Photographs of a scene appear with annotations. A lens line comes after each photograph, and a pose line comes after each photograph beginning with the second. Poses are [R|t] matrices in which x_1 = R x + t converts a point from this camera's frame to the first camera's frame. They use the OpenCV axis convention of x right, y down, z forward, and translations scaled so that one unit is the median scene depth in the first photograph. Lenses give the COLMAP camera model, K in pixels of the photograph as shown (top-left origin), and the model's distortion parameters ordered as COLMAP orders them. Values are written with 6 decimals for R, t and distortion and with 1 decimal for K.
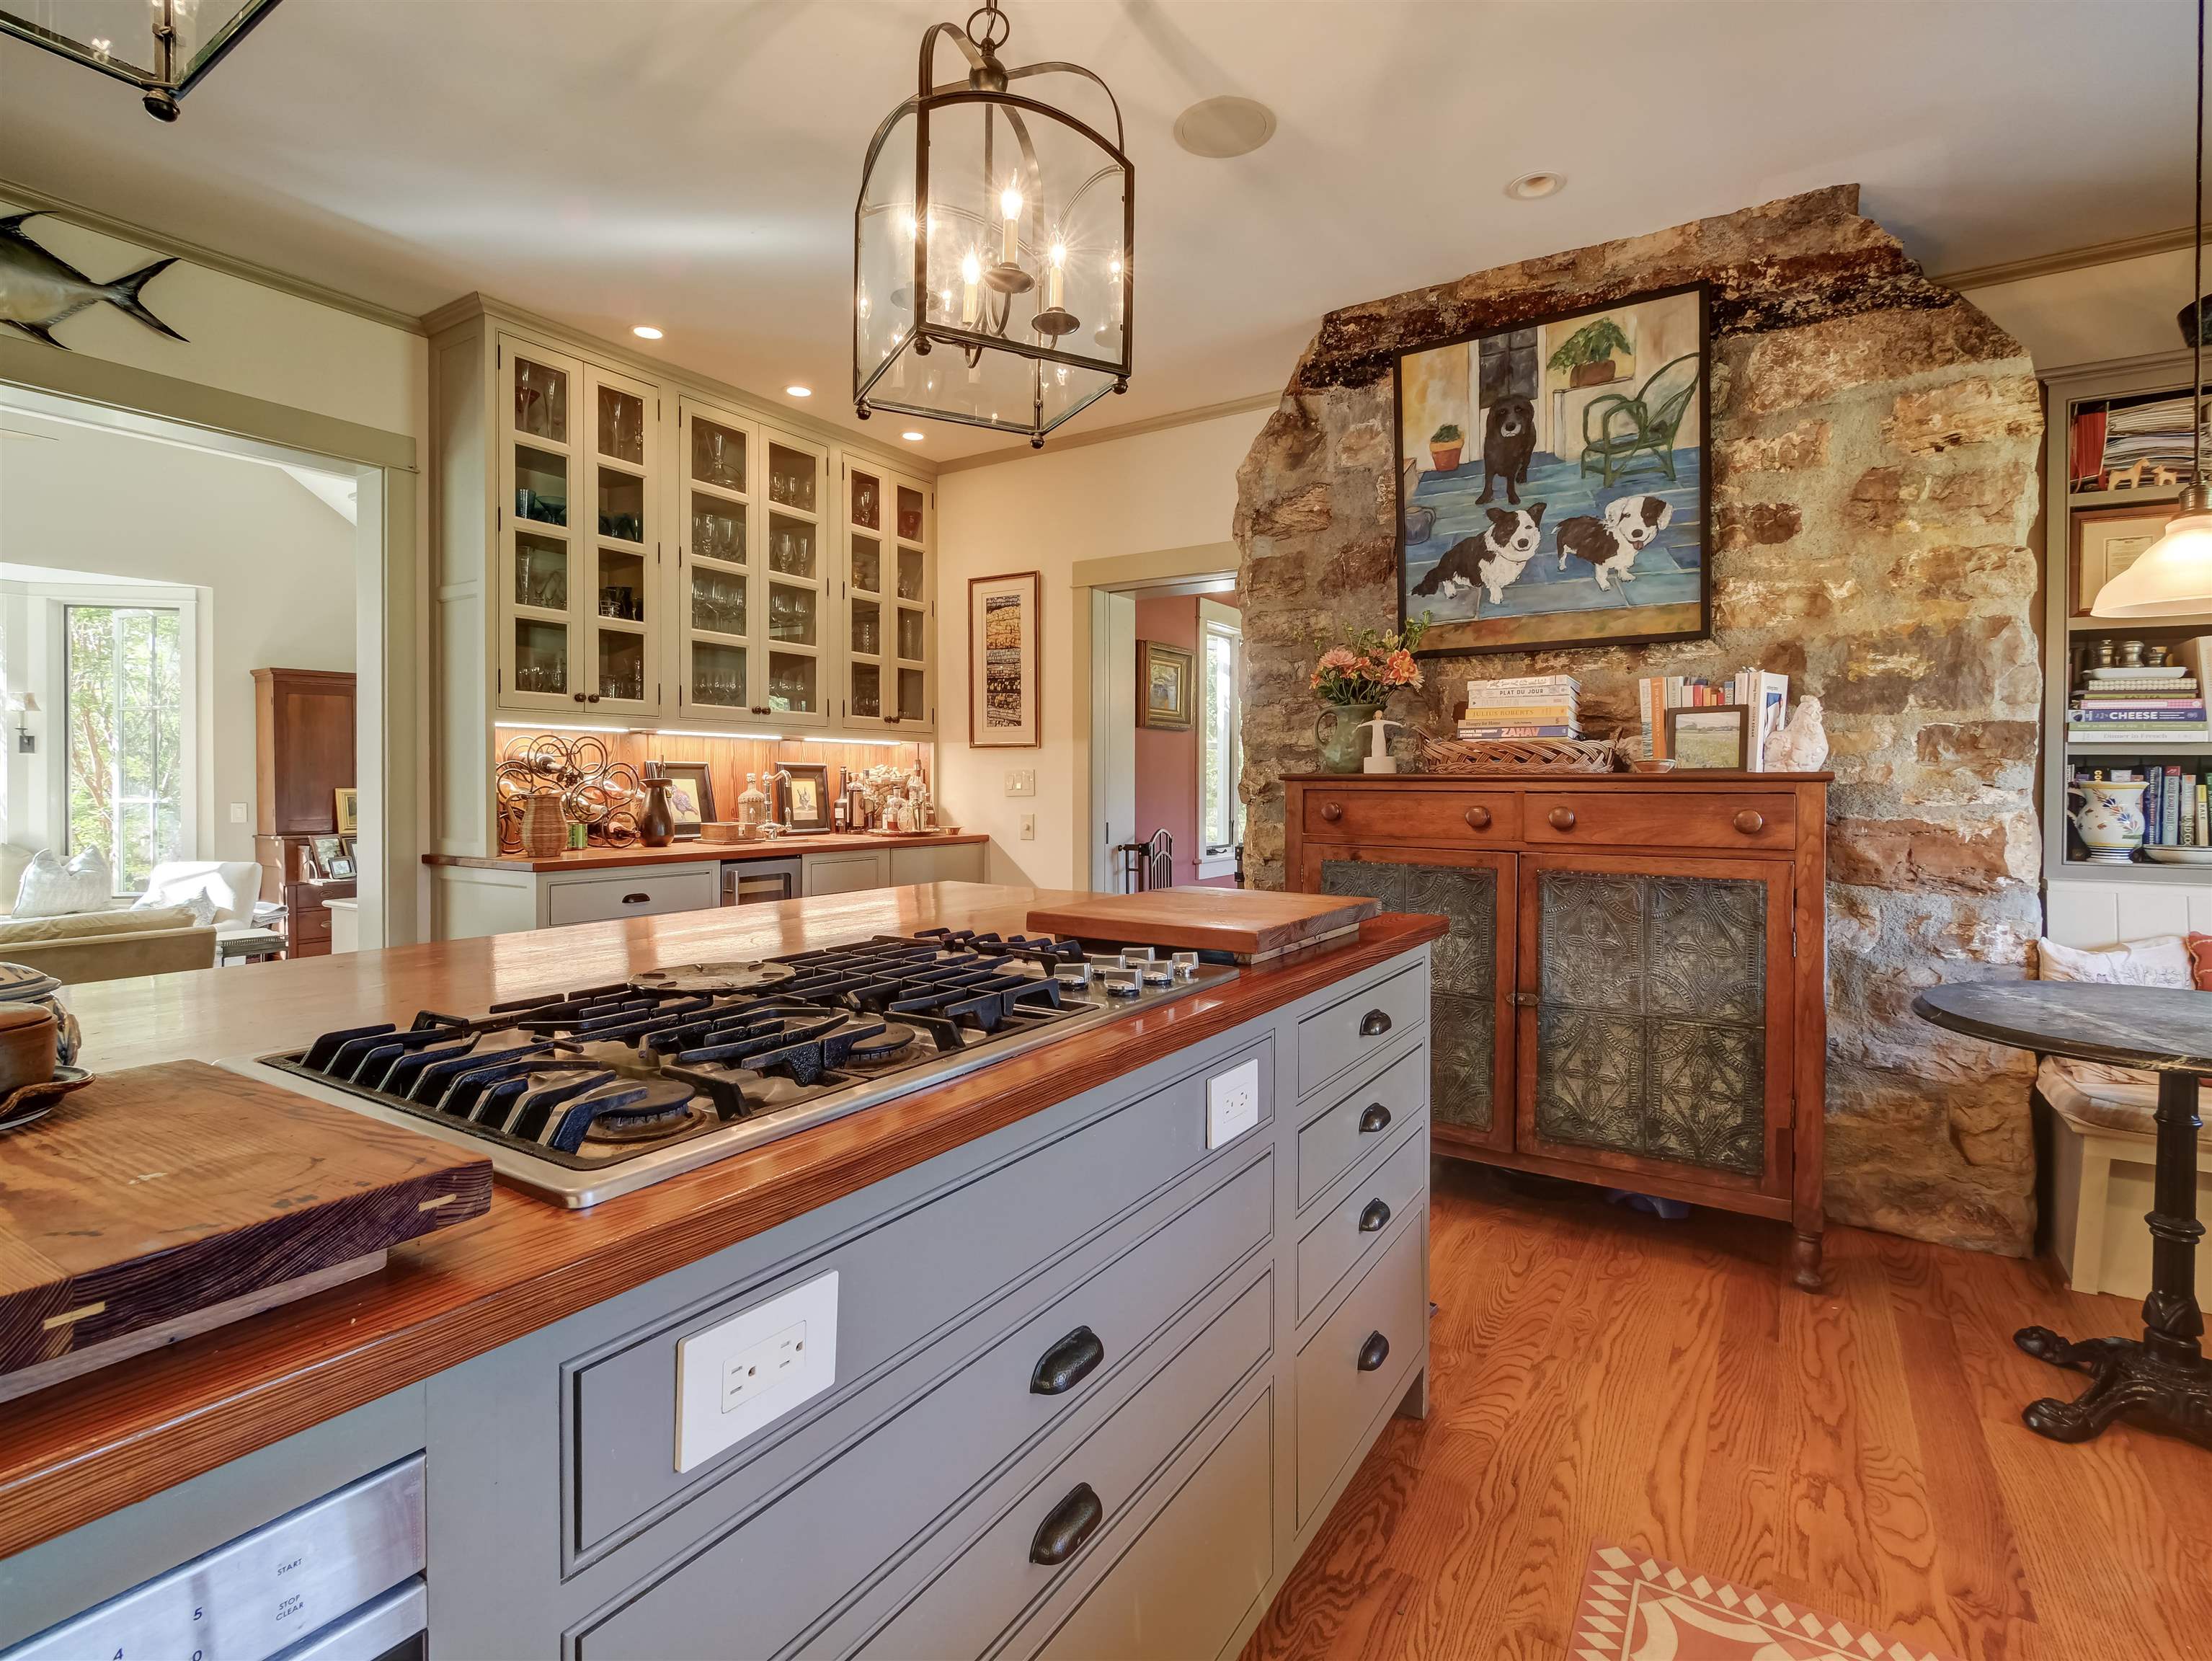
lens RADIAL K [[1054.0, 0, 1109.6], [0, 1054.0, 788.9], [0, 0, 1]] dist [0.006512, -0.005827]
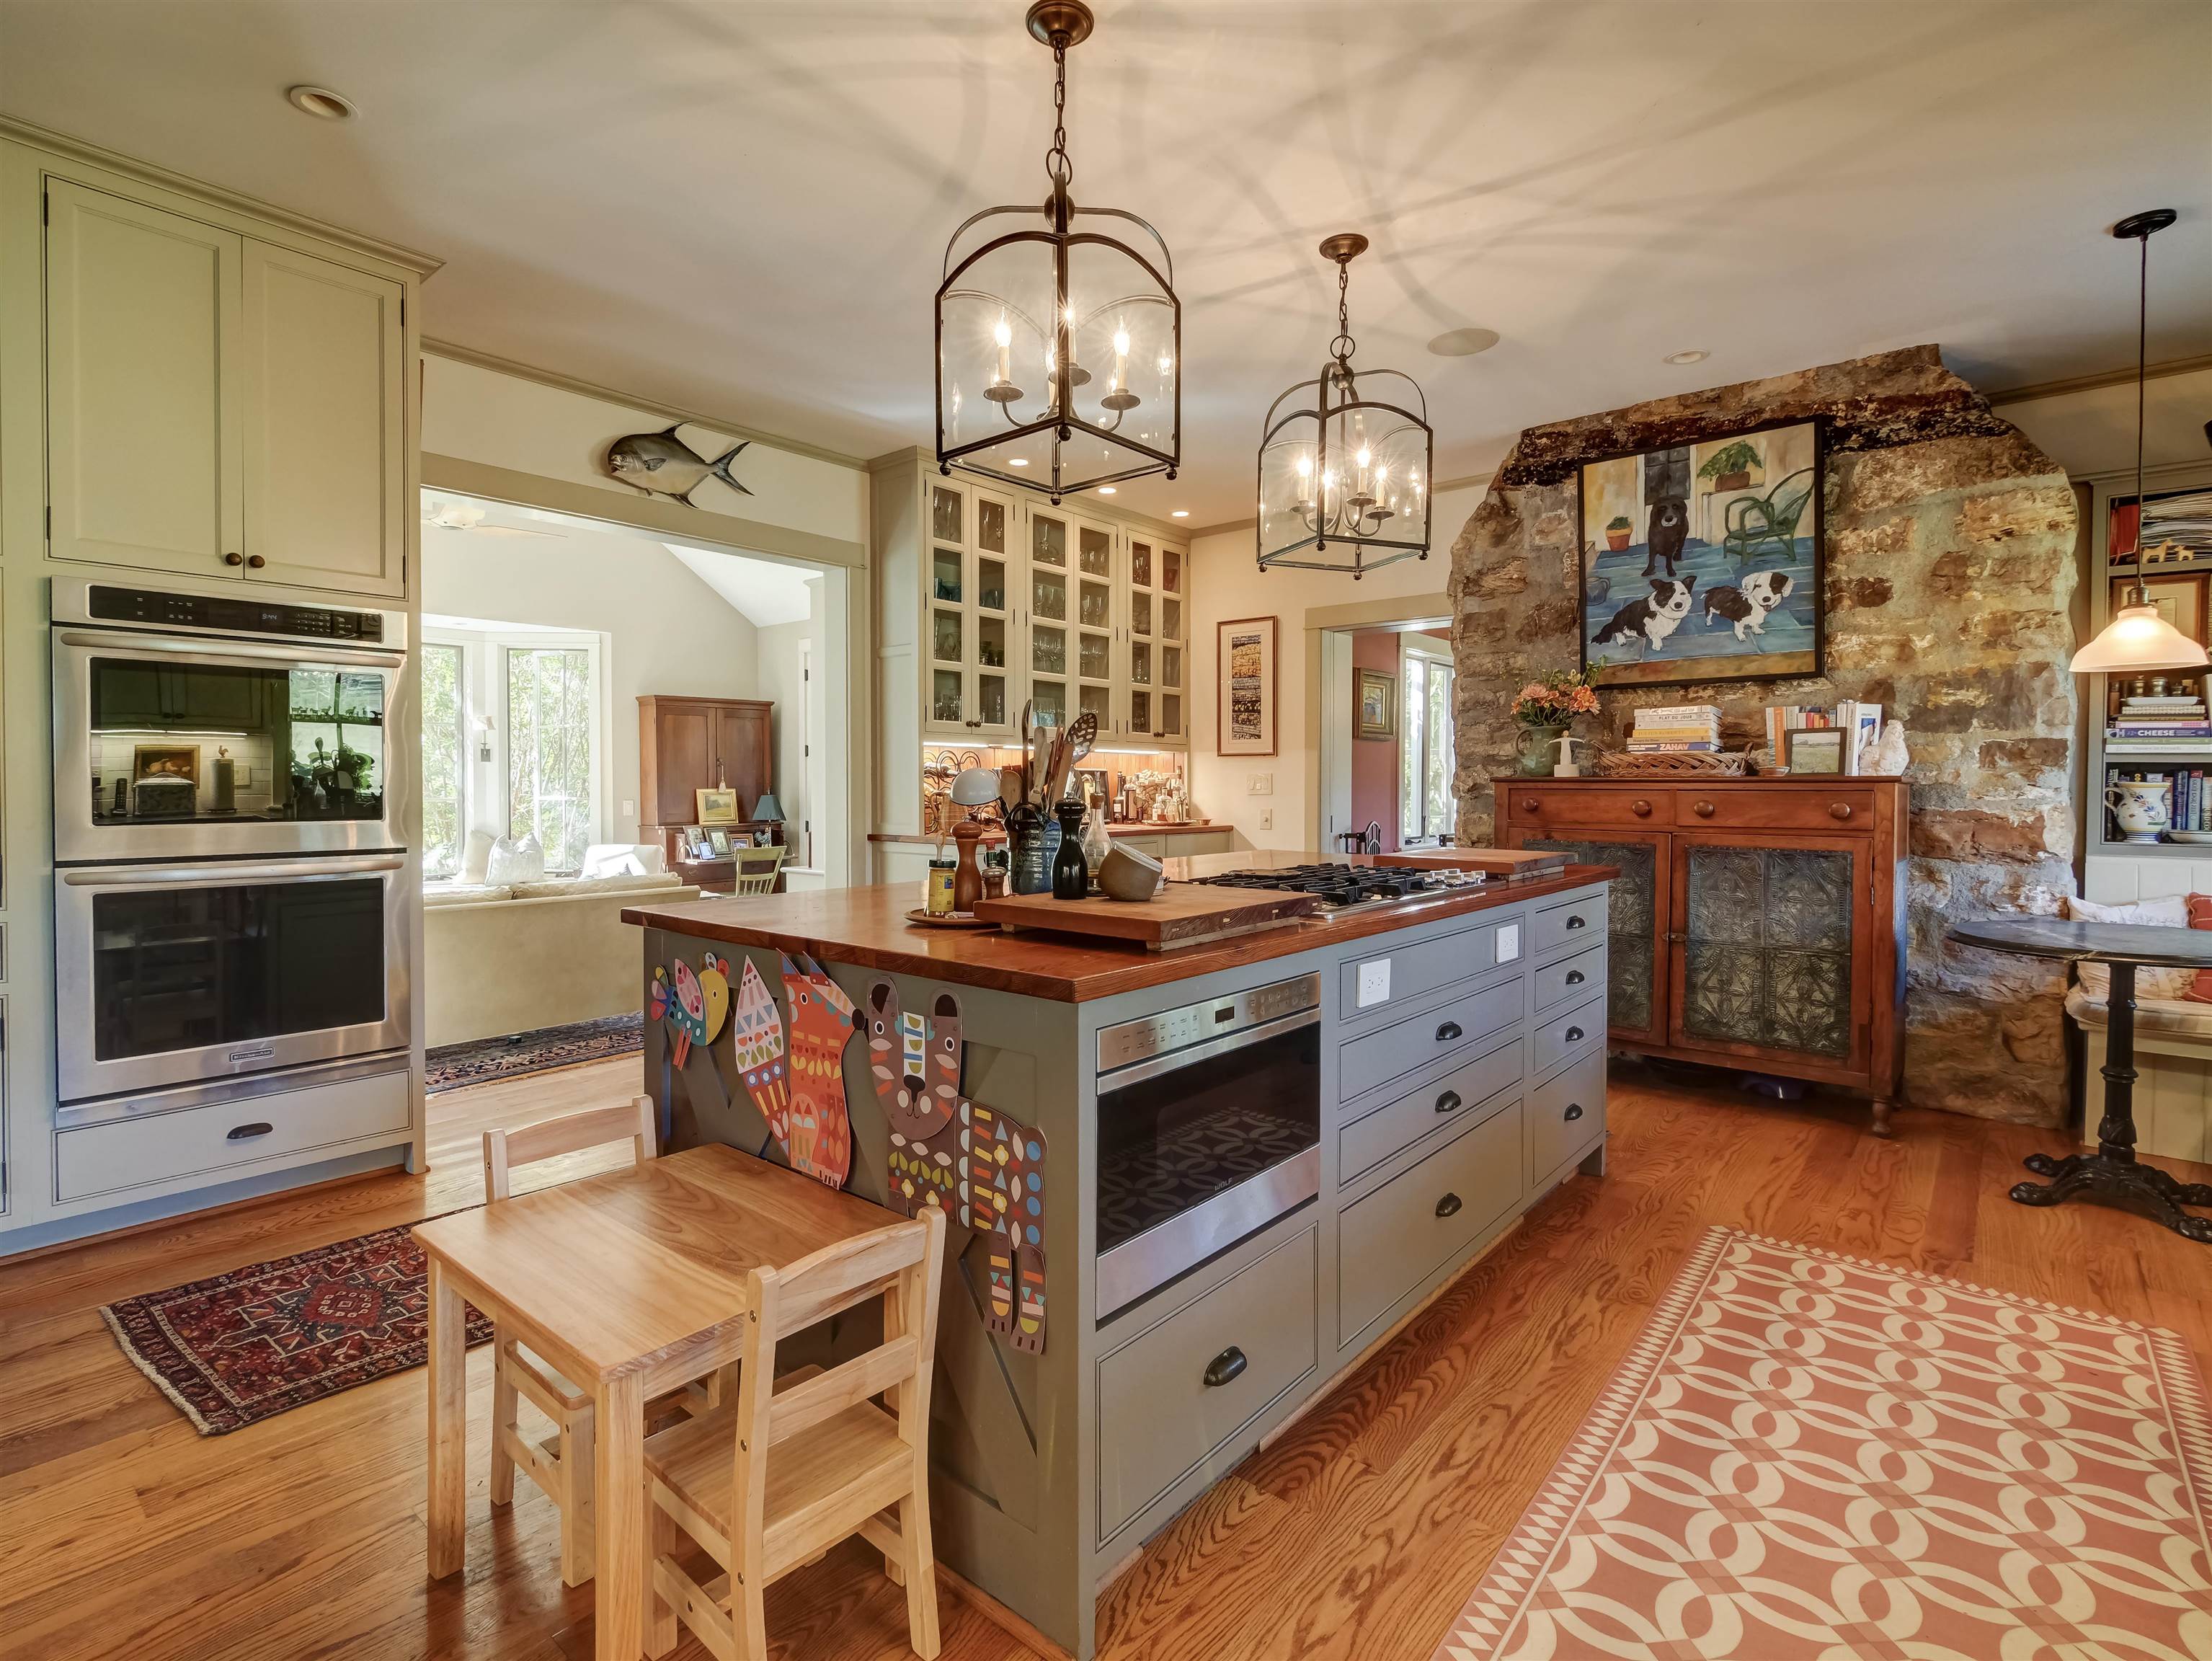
lens RADIAL K [[1054.0, 0, 1126.0], [0, 1054.0, 800.8], [0, 0, 1]] dist [0.006512, -0.005827]
pose [[0.992312, 0.001276, -0.123756, -0.155900], [-0.000088, 0.999954, 0.009604, 0.003658], [0.123763, -0.009519, 0.992266, -0.472931]]
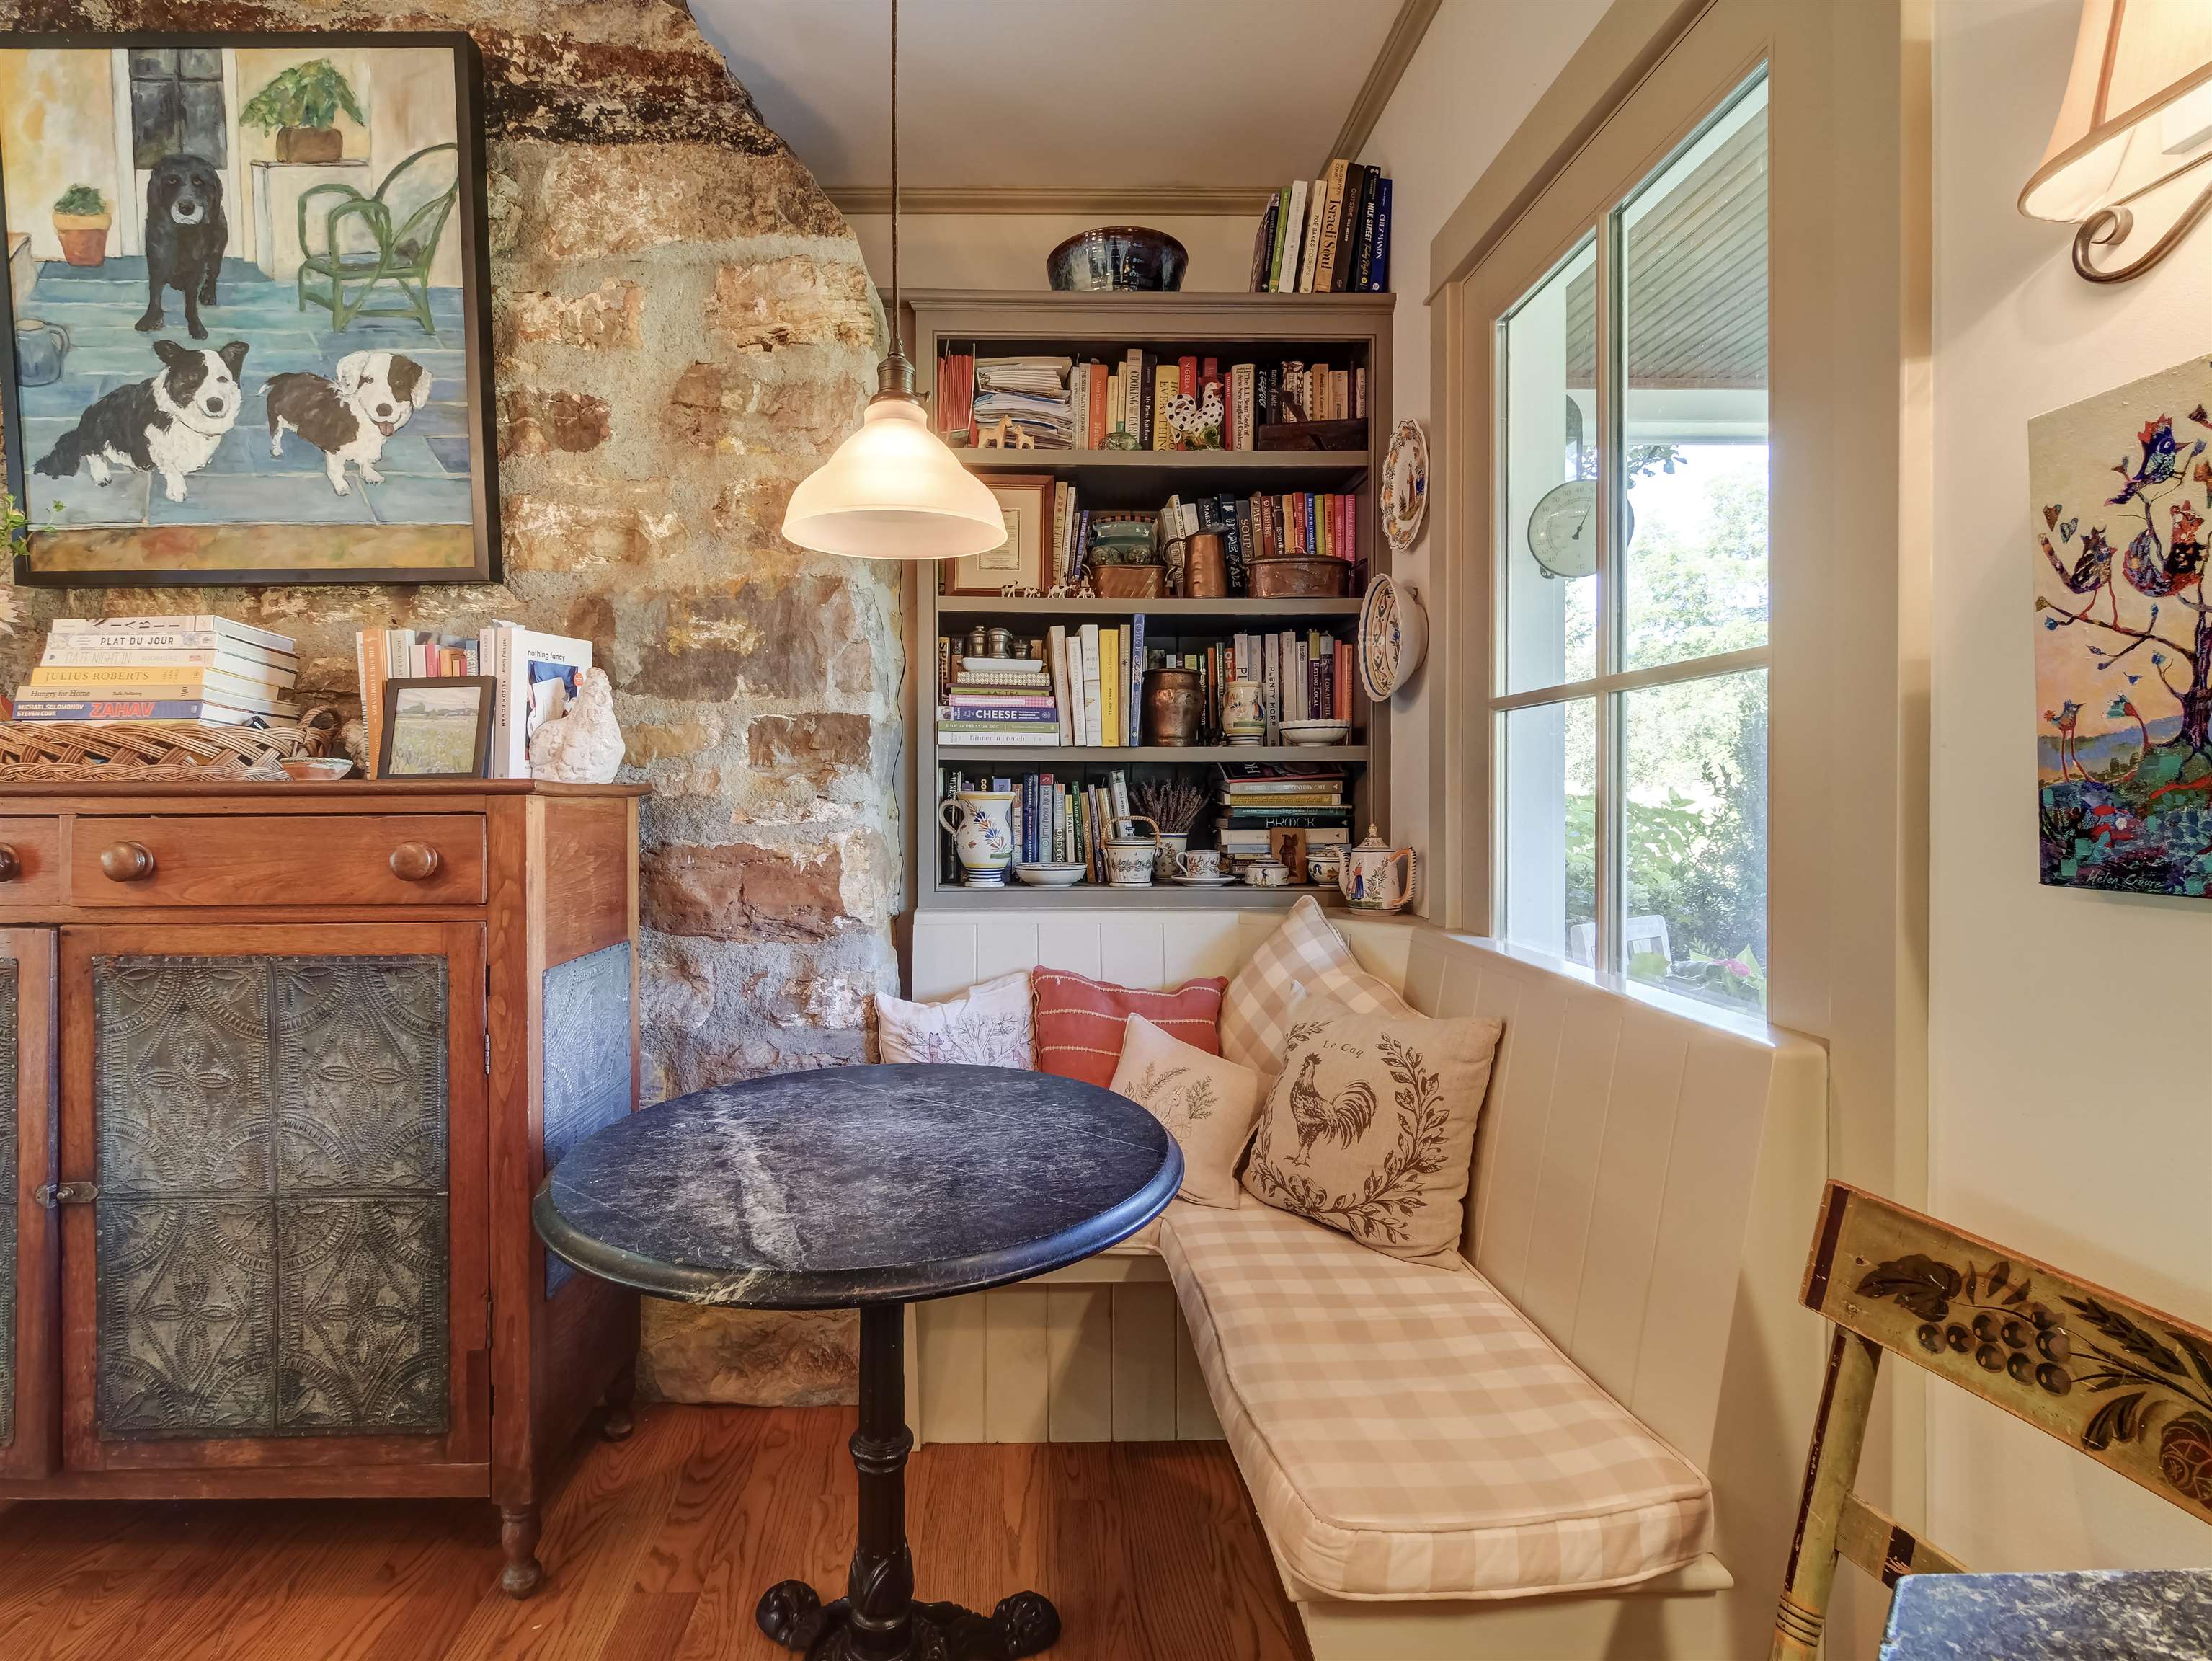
lens RADIAL K [[1054.0, 0, 1006.2], [0, 1054.0, 805.0], [0, 0, 1]] dist [0.006512, -0.005827]
pose [[0.840332, -0.011354, 0.541953, 0.492354], [0.010254, 0.999935, 0.005049, -0.000233], [-0.541975, 0.001314, 0.840393, 0.266412]]
